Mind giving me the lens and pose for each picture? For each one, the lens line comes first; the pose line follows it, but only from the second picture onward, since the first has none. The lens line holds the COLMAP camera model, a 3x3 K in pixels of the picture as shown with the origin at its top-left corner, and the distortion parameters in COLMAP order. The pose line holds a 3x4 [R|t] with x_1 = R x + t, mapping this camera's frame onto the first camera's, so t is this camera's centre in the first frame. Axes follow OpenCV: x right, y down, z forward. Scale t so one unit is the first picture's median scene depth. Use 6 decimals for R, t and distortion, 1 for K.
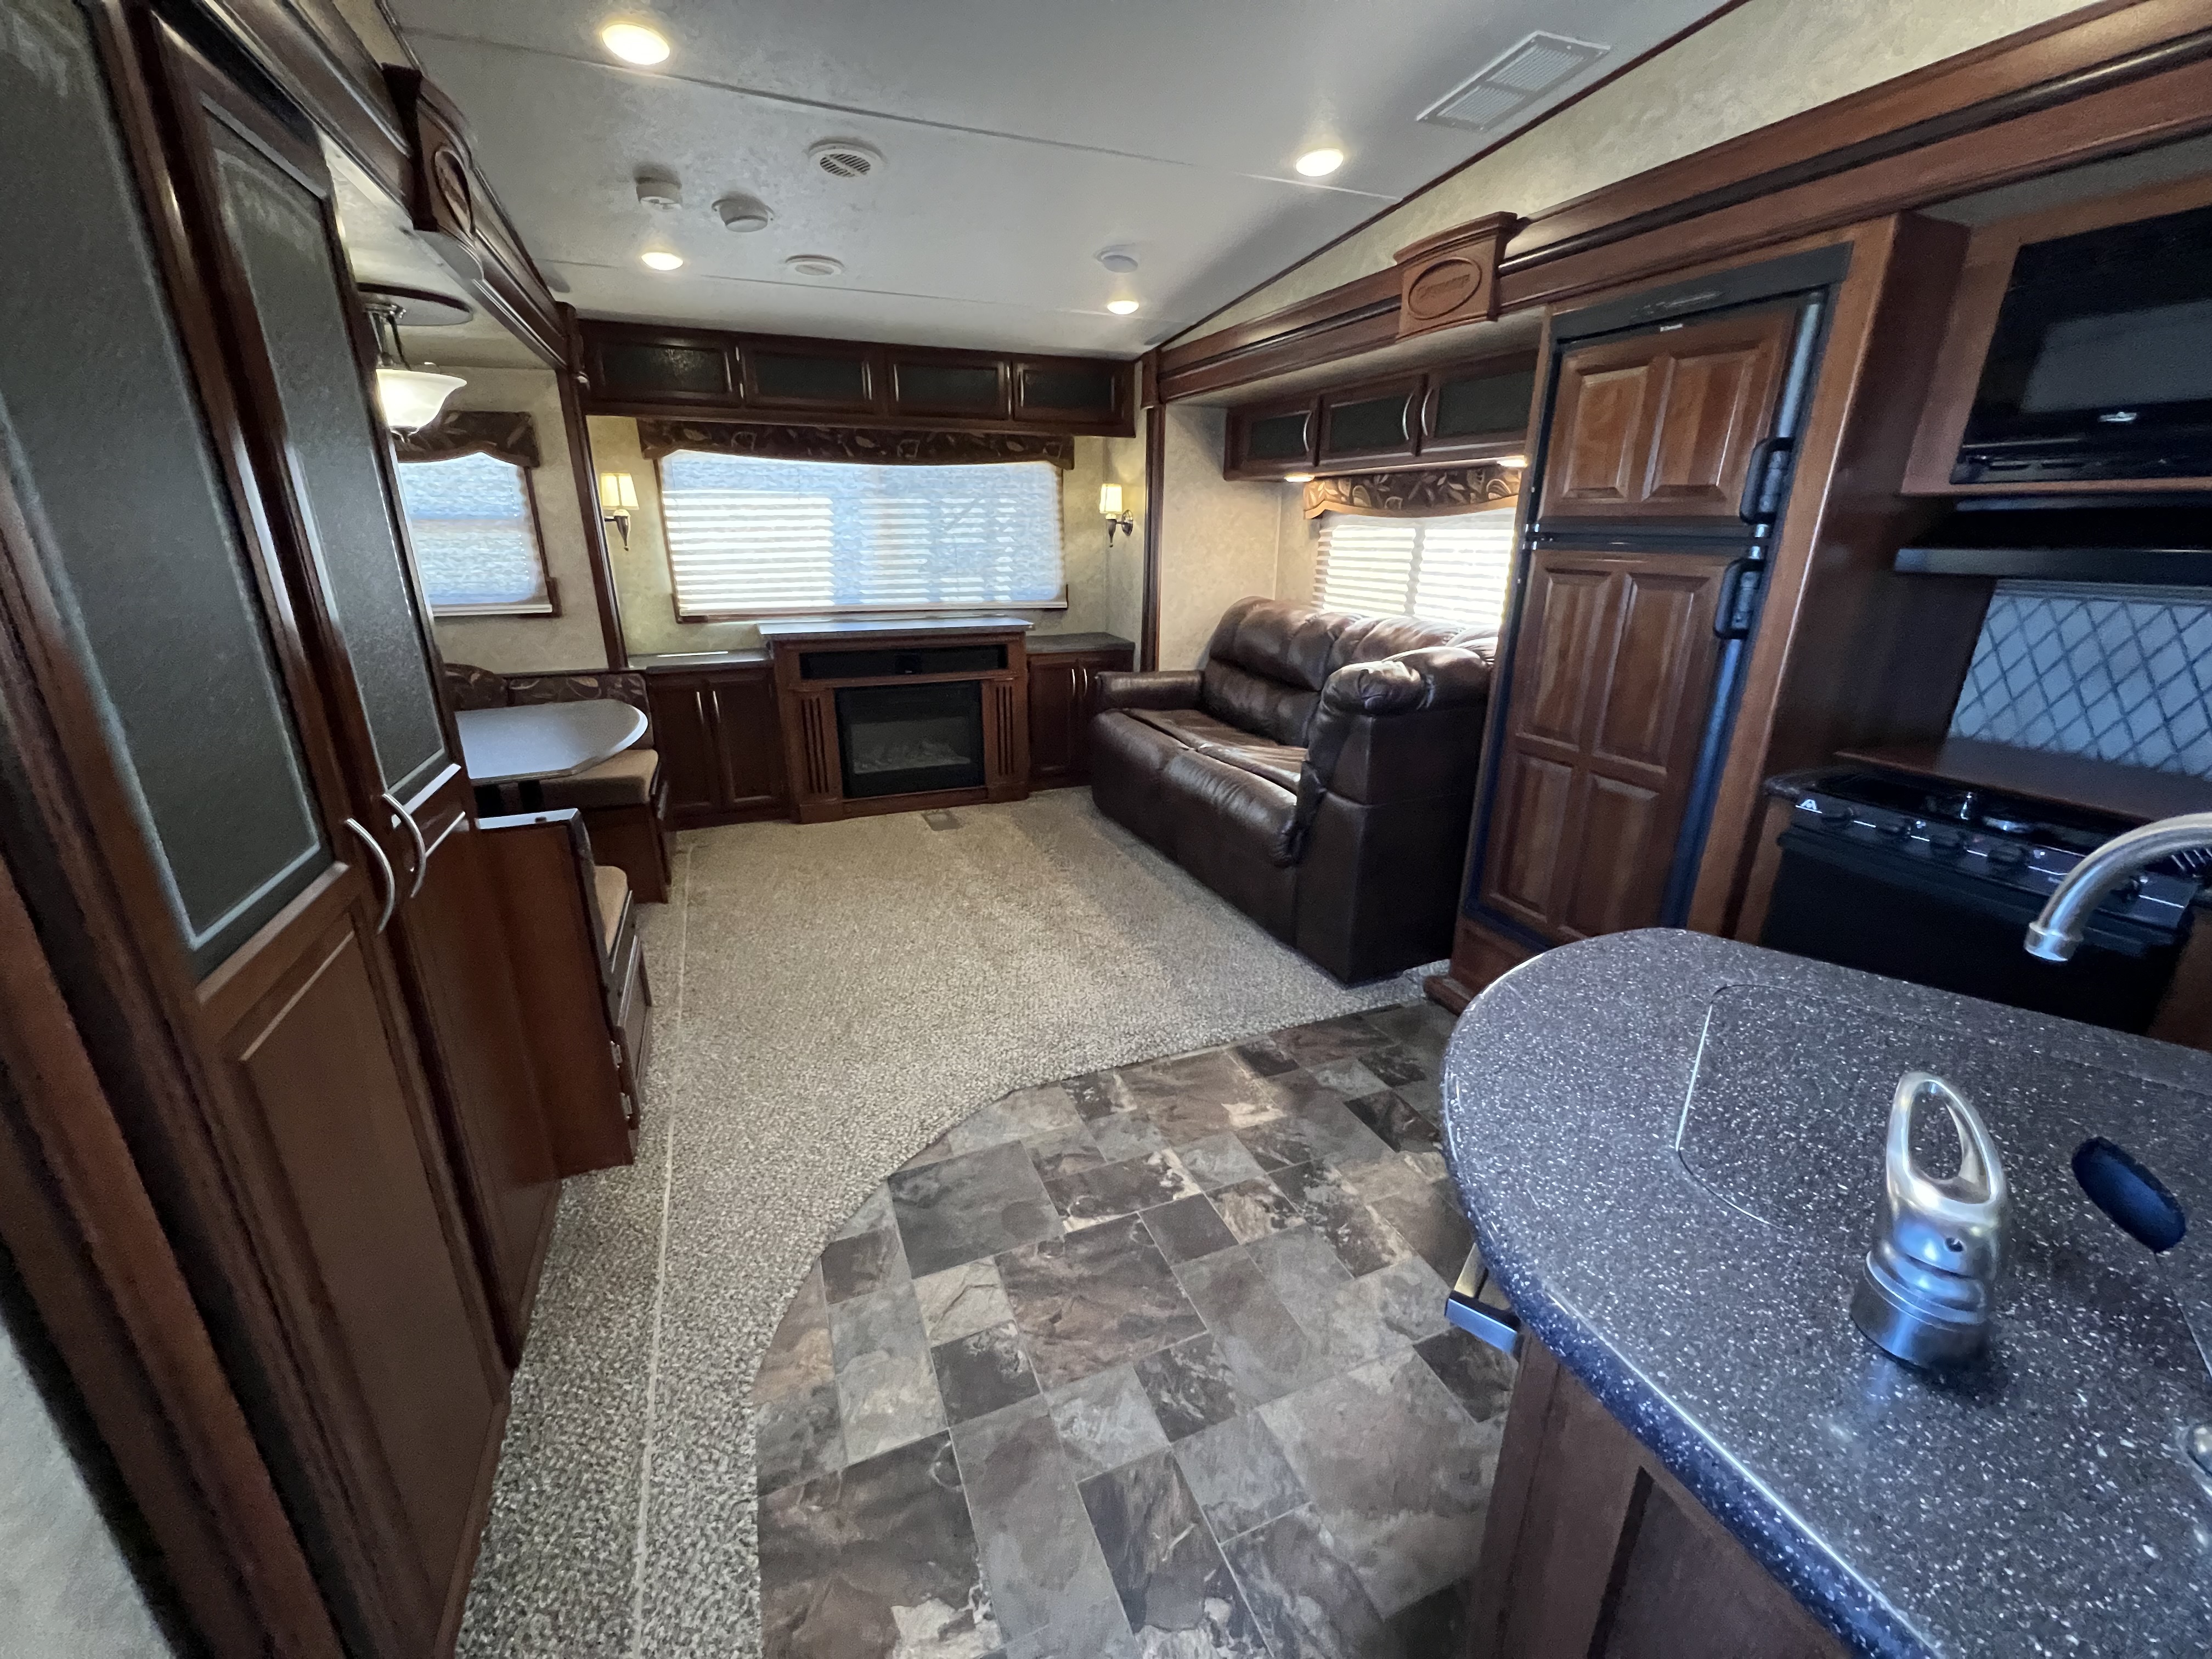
lens RADIAL K [[884.7, 0, 1099.9], [0, 884.7, 824.8], [0, 0, 1]] dist [0.000164, -0.000354]
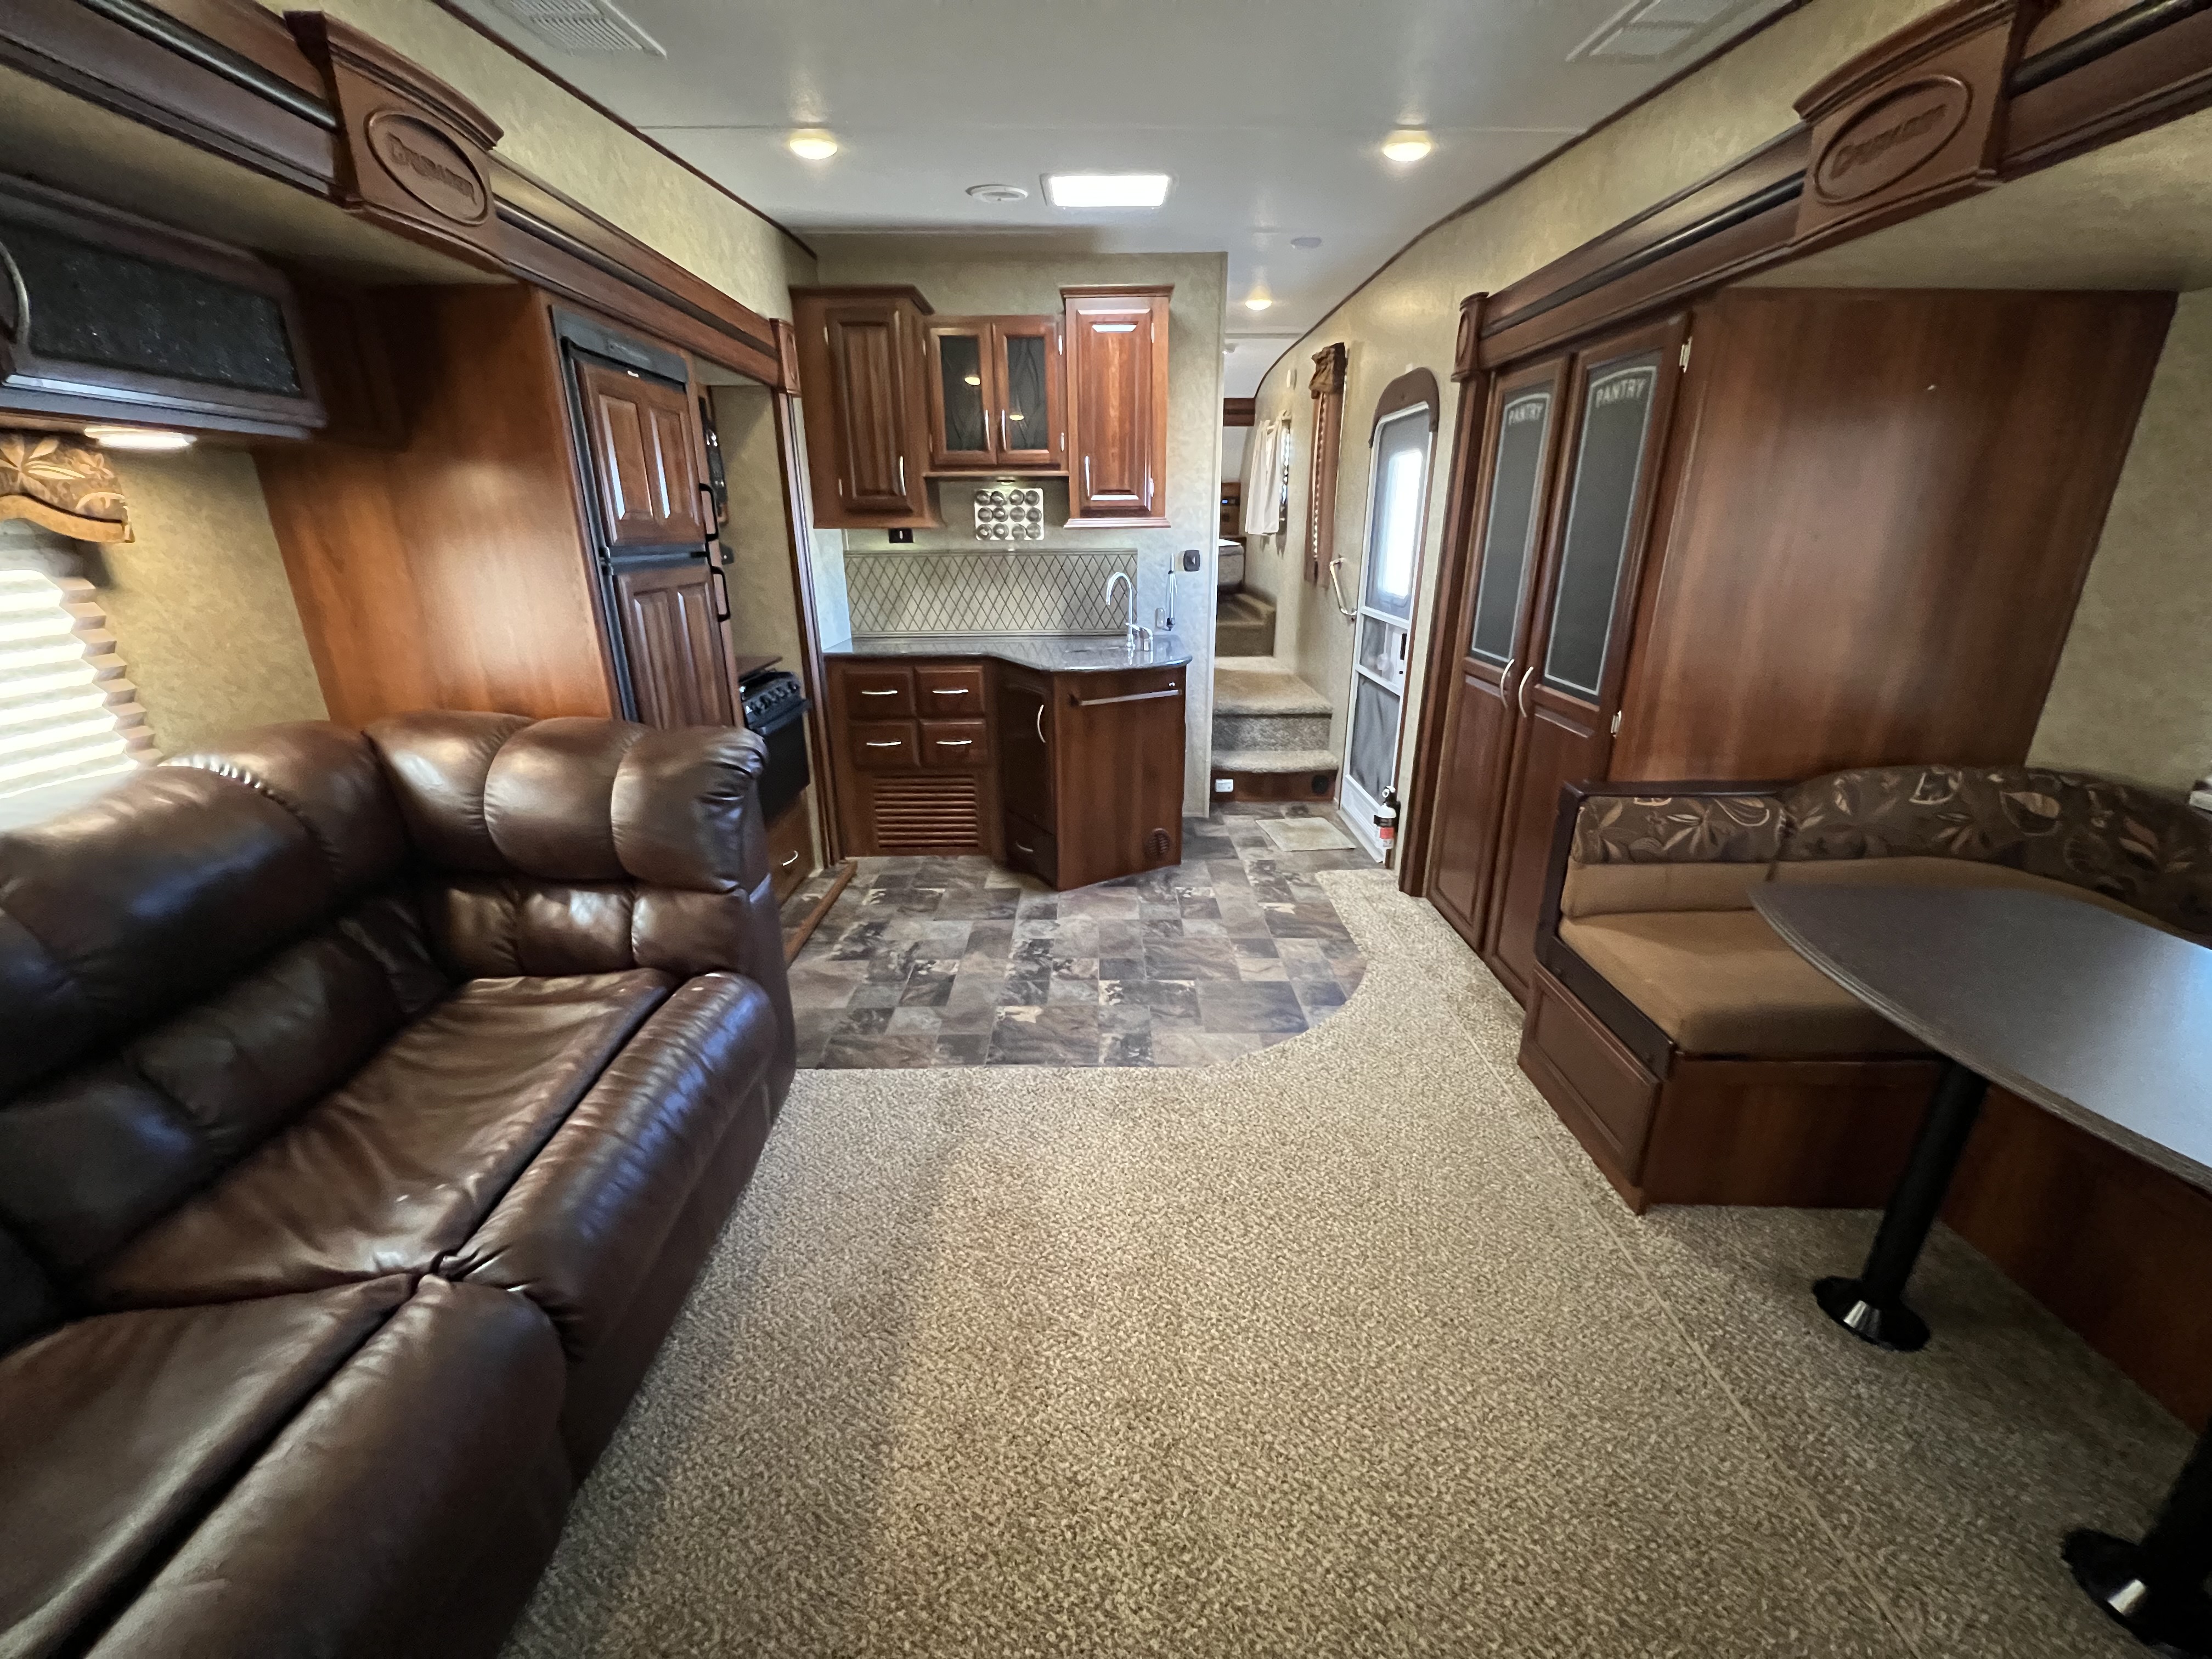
lens RADIAL K [[884.7, 0, 1101.3], [0, 884.7, 824.5], [0, 0, 1]] dist [0.000164, -0.000354]
pose [[-0.927344, -0.122804, 0.353486, -0.226298], [0.118846, 0.799063, 0.589384, -0.400844], [-0.354837, 0.588572, -0.726412, 1.123417]]
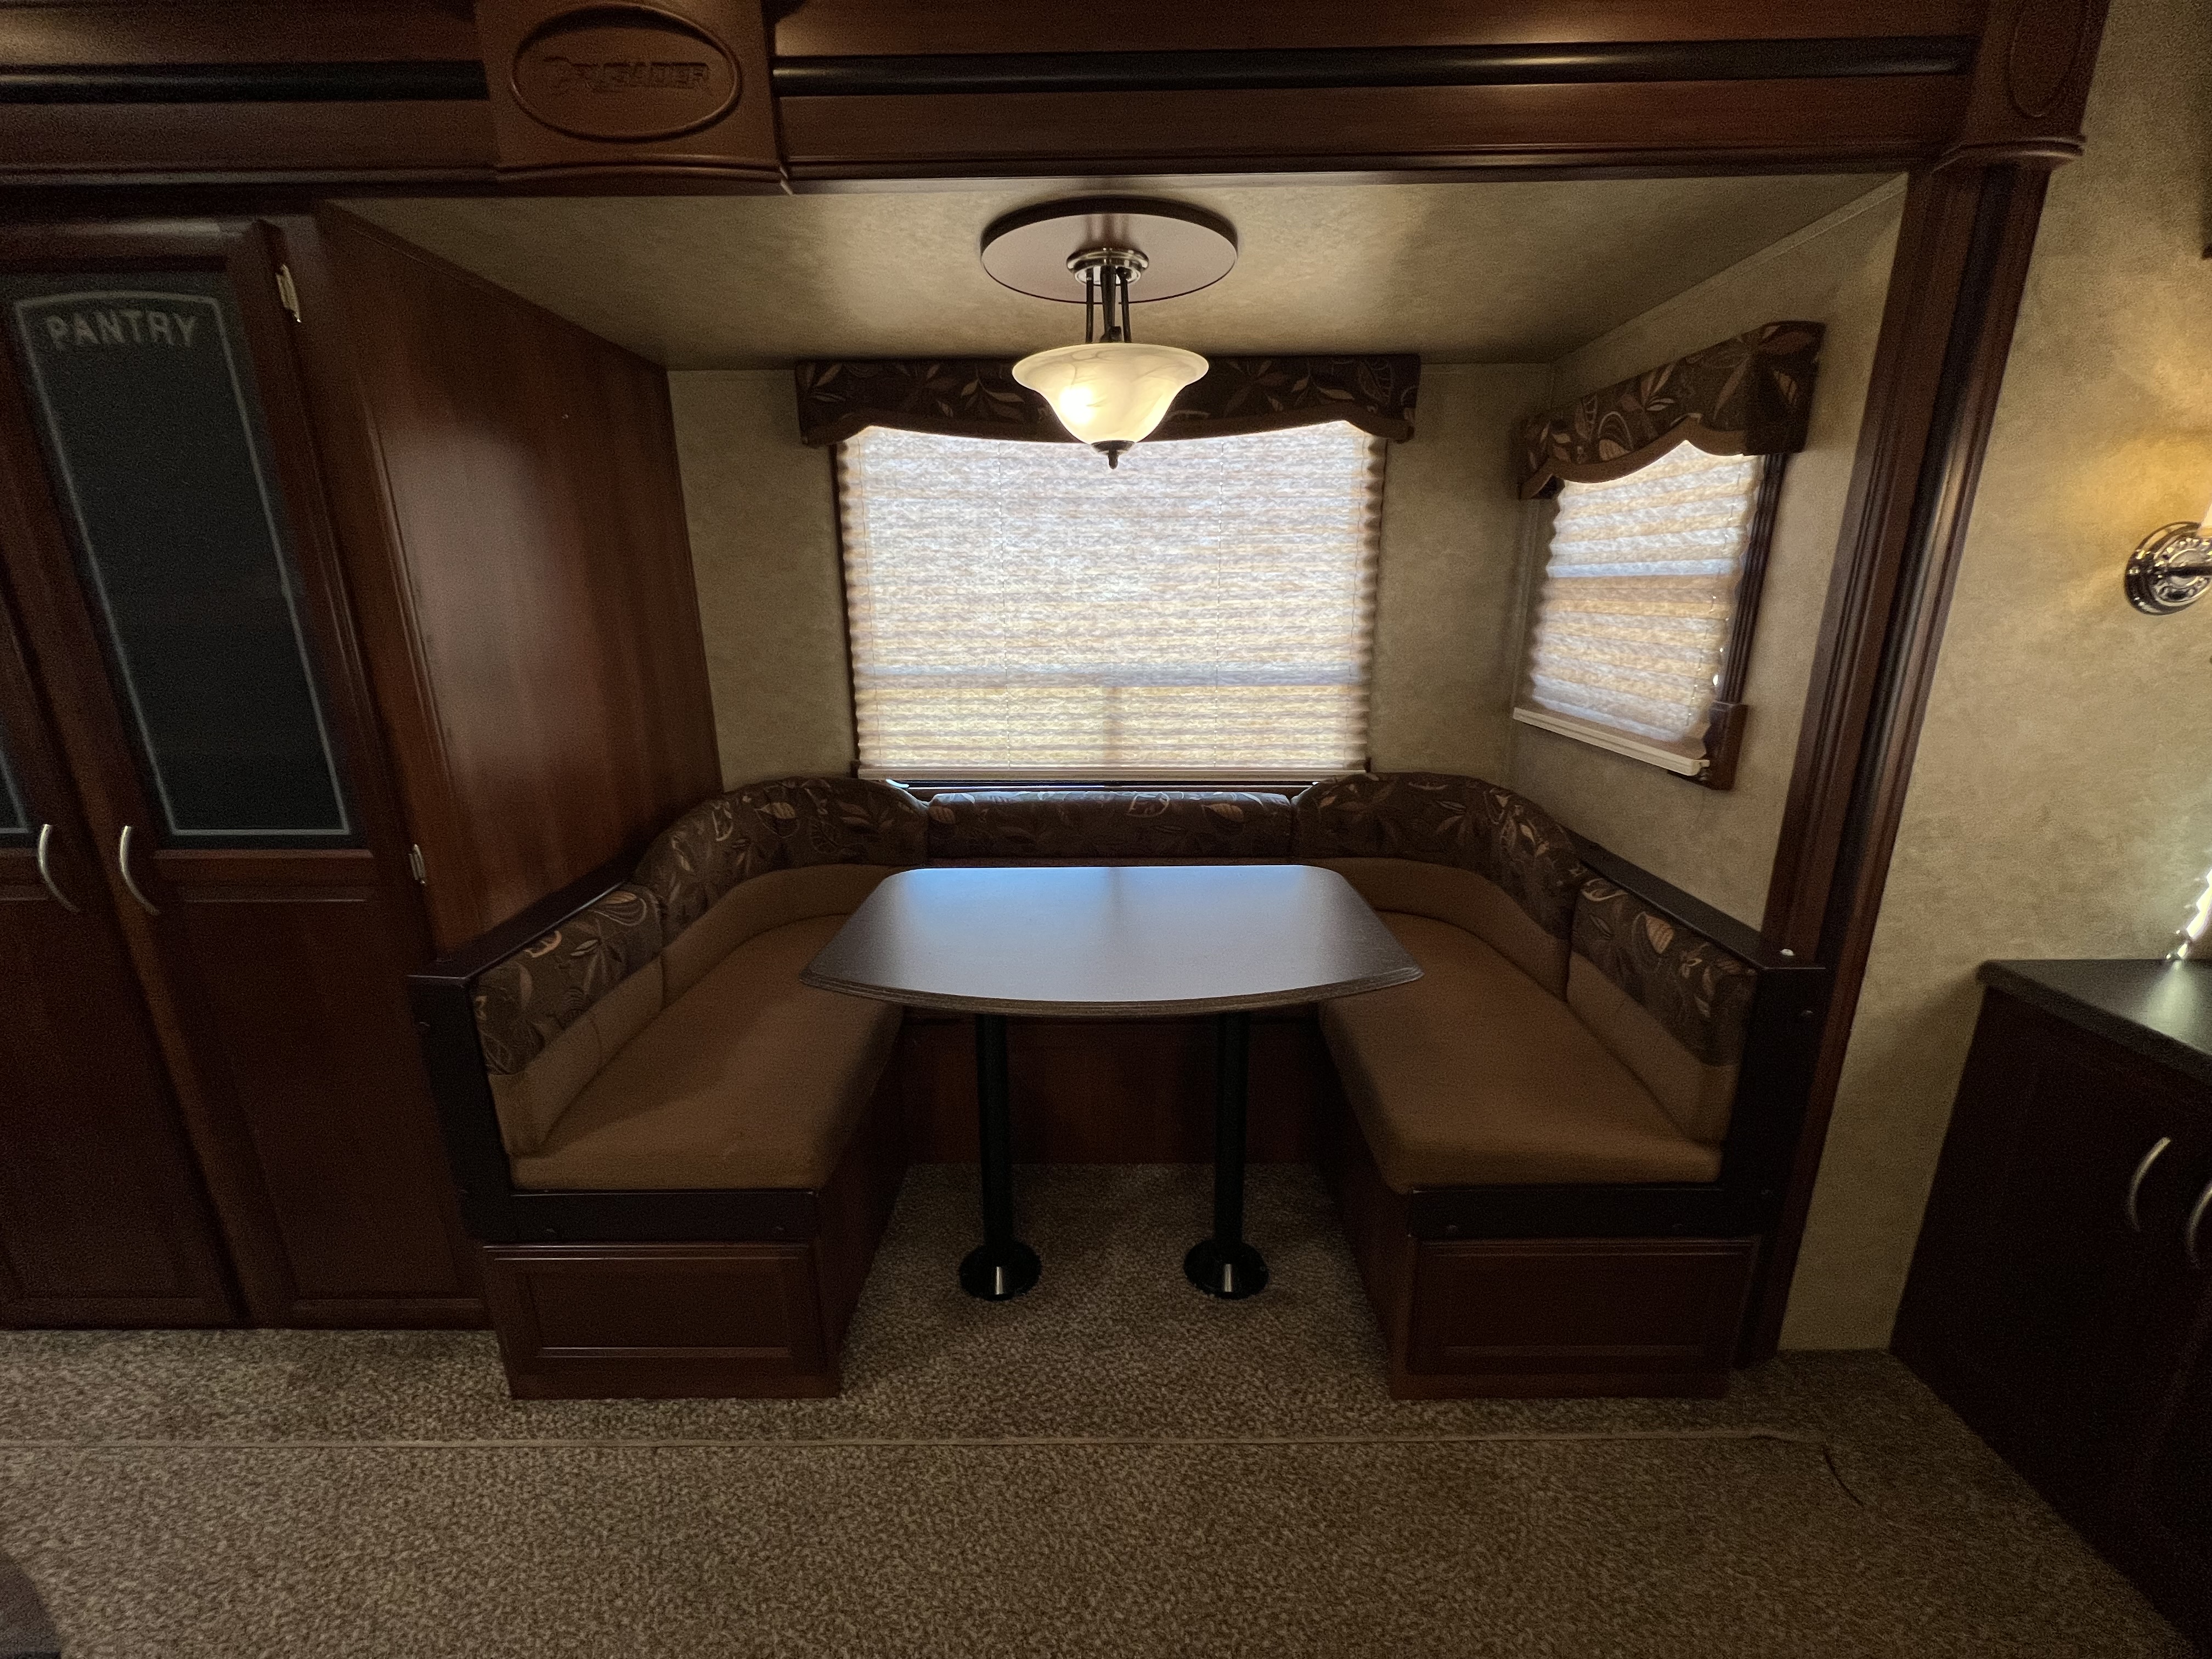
lens RADIAL K [[884.7, 0, 1101.1], [0, 884.7, 824.5], [0, 0, 1]] dist [0.000164, -0.000354]
pose [[-0.385380, 0.246310, -0.889277, -0.092754], [-0.288066, 0.883439, 0.369531, -0.297591], [0.876641, 0.398580, -0.269507, 0.862964]]
